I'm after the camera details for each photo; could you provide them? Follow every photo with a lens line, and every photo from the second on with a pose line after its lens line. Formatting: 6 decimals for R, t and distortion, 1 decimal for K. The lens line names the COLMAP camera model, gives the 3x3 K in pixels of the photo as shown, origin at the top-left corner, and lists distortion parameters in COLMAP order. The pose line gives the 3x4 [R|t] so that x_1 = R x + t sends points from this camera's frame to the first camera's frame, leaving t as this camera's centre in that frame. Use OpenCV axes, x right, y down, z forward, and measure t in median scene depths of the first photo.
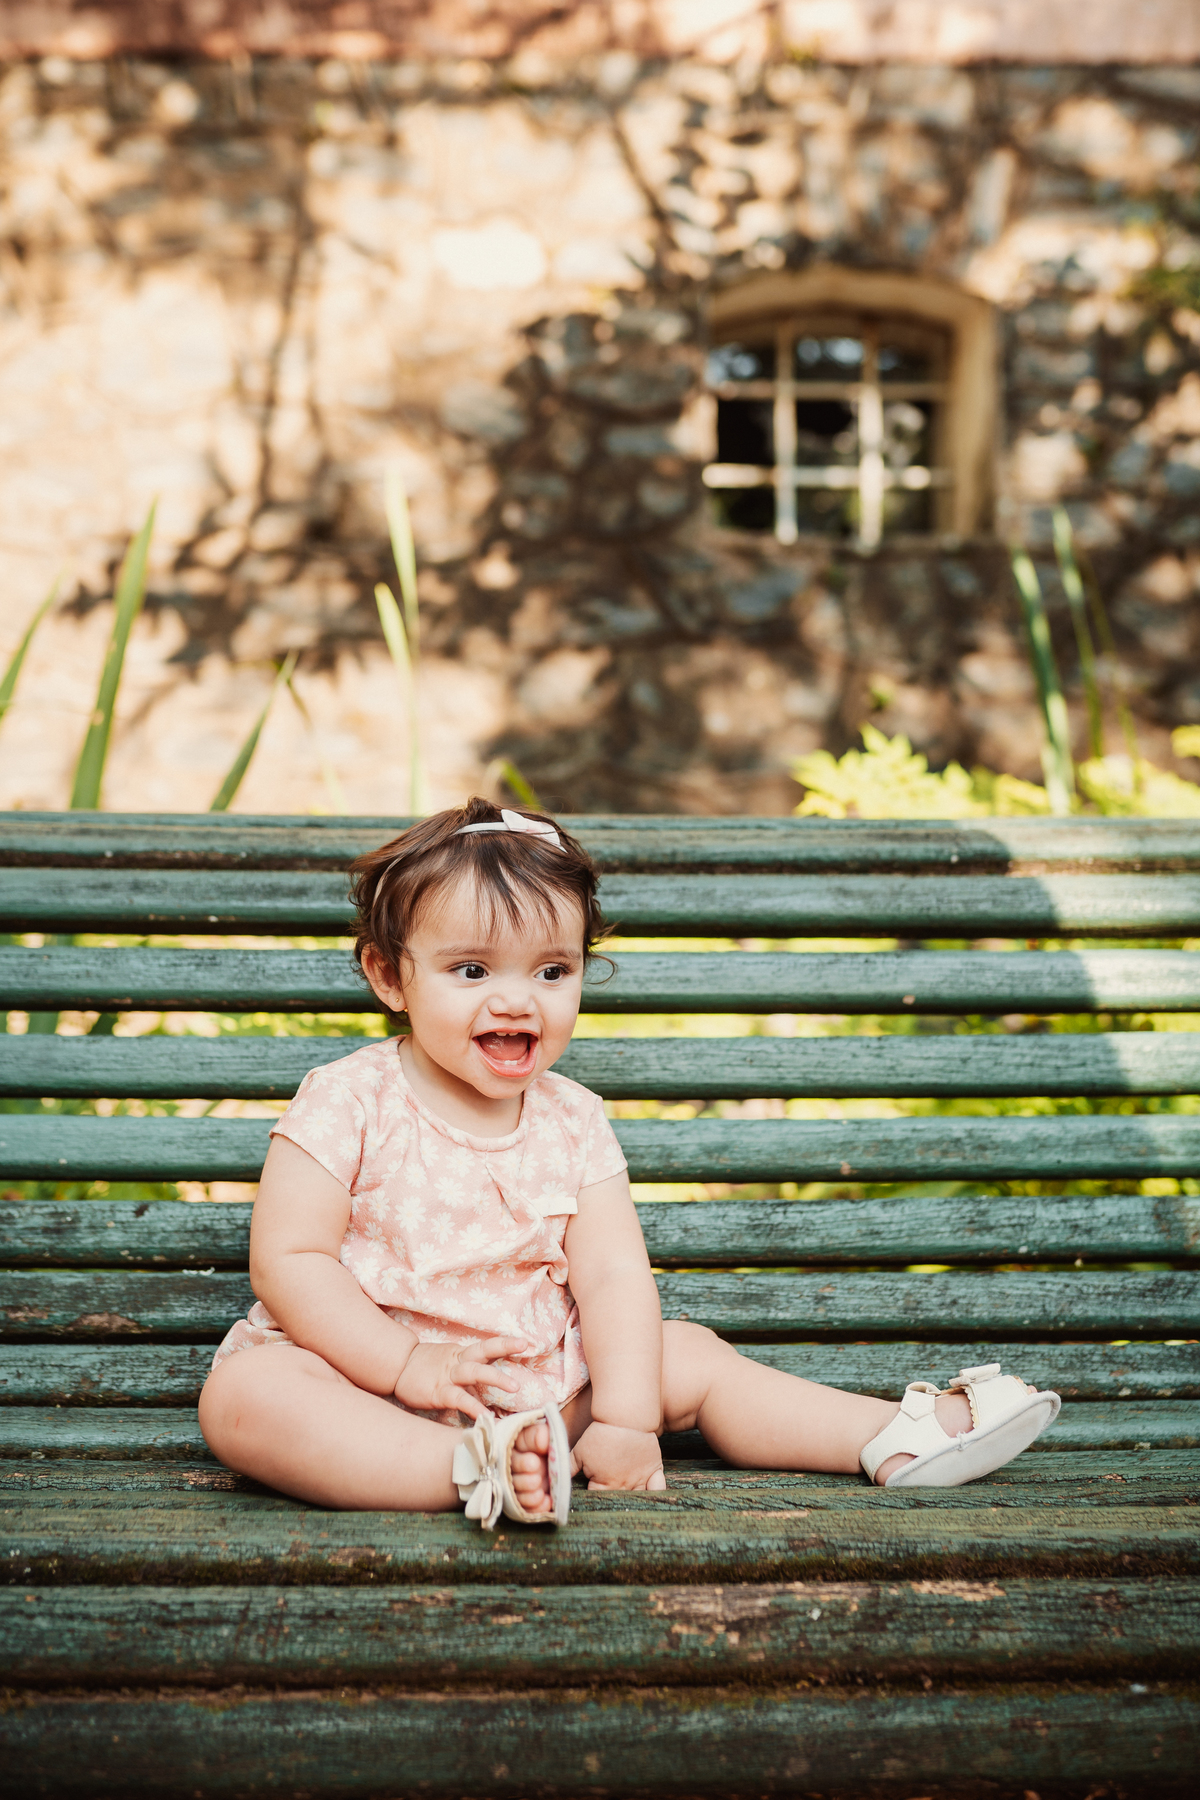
lens RADIAL K [[1822.7, 0, 592.2], [0, 1822.7, 904.3], [0, 0, 1]] dist [-0.070030, 0.086522]
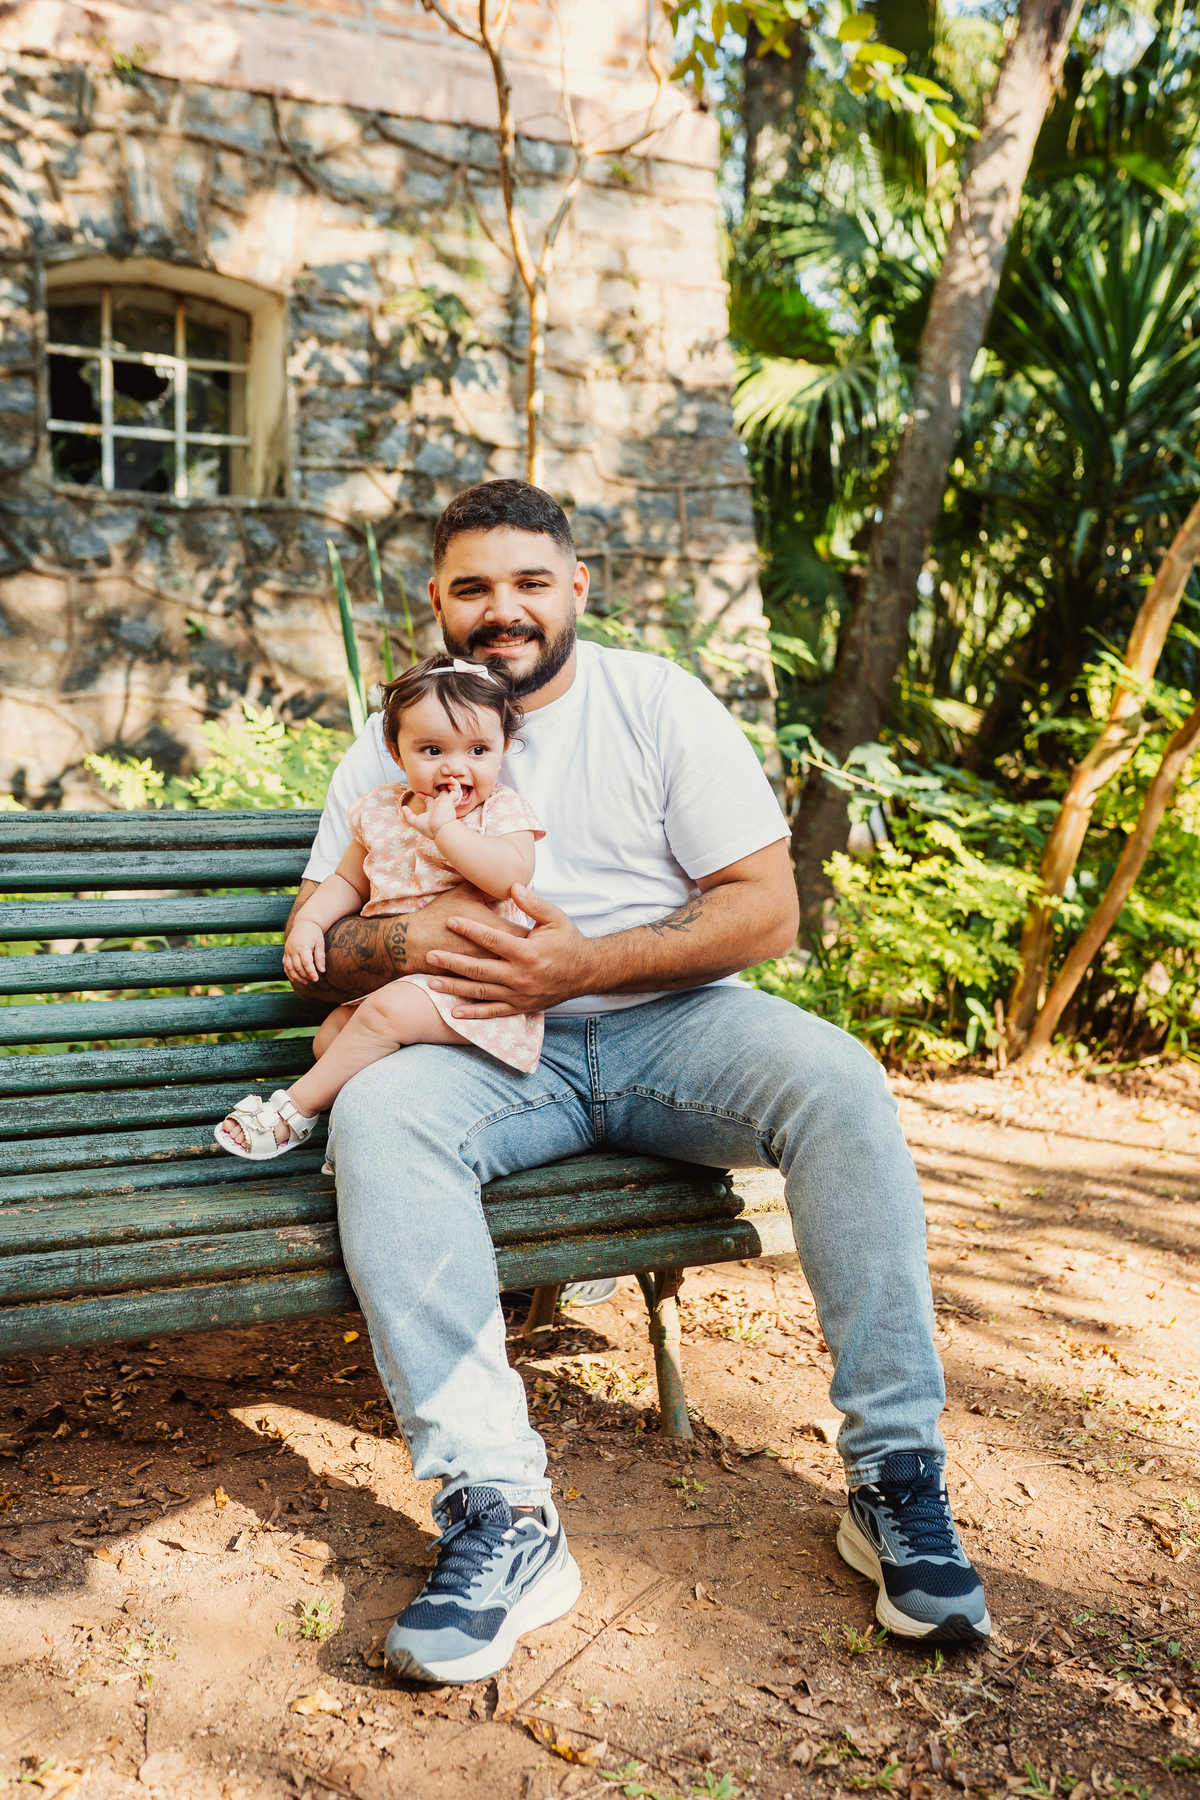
lens RADIAL K [[1699.9, 0, 595.1], [0, 1699.9, 928.2], [0, 0, 1]] dist [-0.081172, 0.078397]
pose [[0.908266, -0.034830, 0.416940, -0.293734], [-0.007842, 0.994937, 0.100198, -0.109381], [-0.418319, -0.094276, 0.903394, -0.592264]]
